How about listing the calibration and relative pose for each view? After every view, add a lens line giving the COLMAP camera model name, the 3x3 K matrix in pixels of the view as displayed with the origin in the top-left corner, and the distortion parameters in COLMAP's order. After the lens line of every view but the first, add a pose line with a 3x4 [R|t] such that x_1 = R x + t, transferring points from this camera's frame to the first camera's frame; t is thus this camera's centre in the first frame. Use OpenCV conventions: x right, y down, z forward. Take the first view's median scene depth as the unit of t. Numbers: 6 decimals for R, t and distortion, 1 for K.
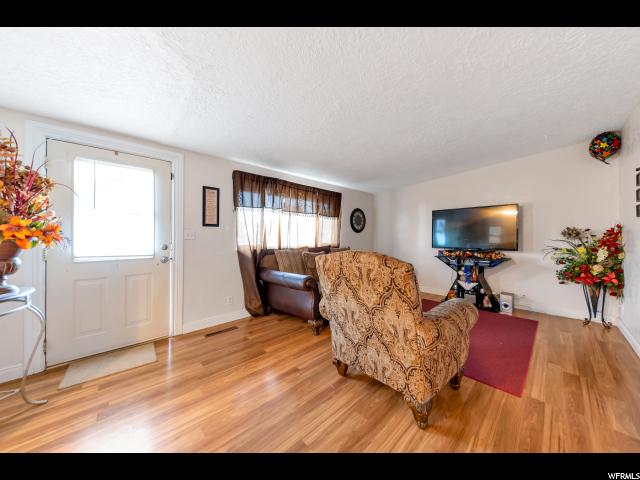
lens RADIAL K [[211.5, 0, 320.0], [0, 211.5, 240.0], [0, 0, 1]] dist [0.000163, -0.000124]
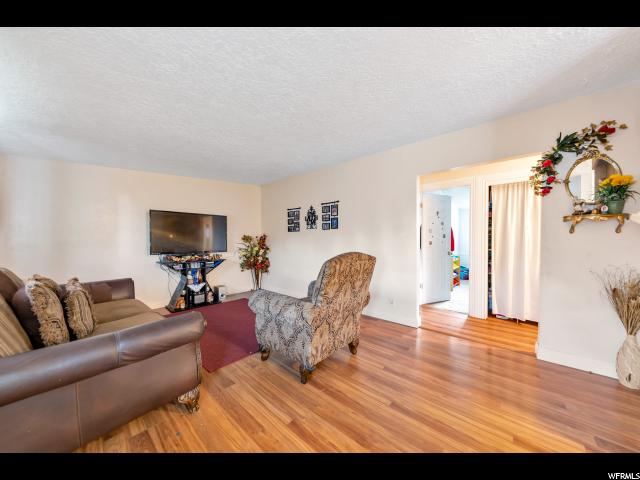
lens RADIAL K [[211.5, 0, 320.0], [0, 211.5, 240.0], [0, 0, 1]] dist [0.000163, -0.000124]
pose [[-0.031141, 0.001319, 0.999514, -0.441960], [0.018178, 0.999834, -0.000753, -0.011374], [-0.999350, 0.018146, -0.031160, 0.476452]]
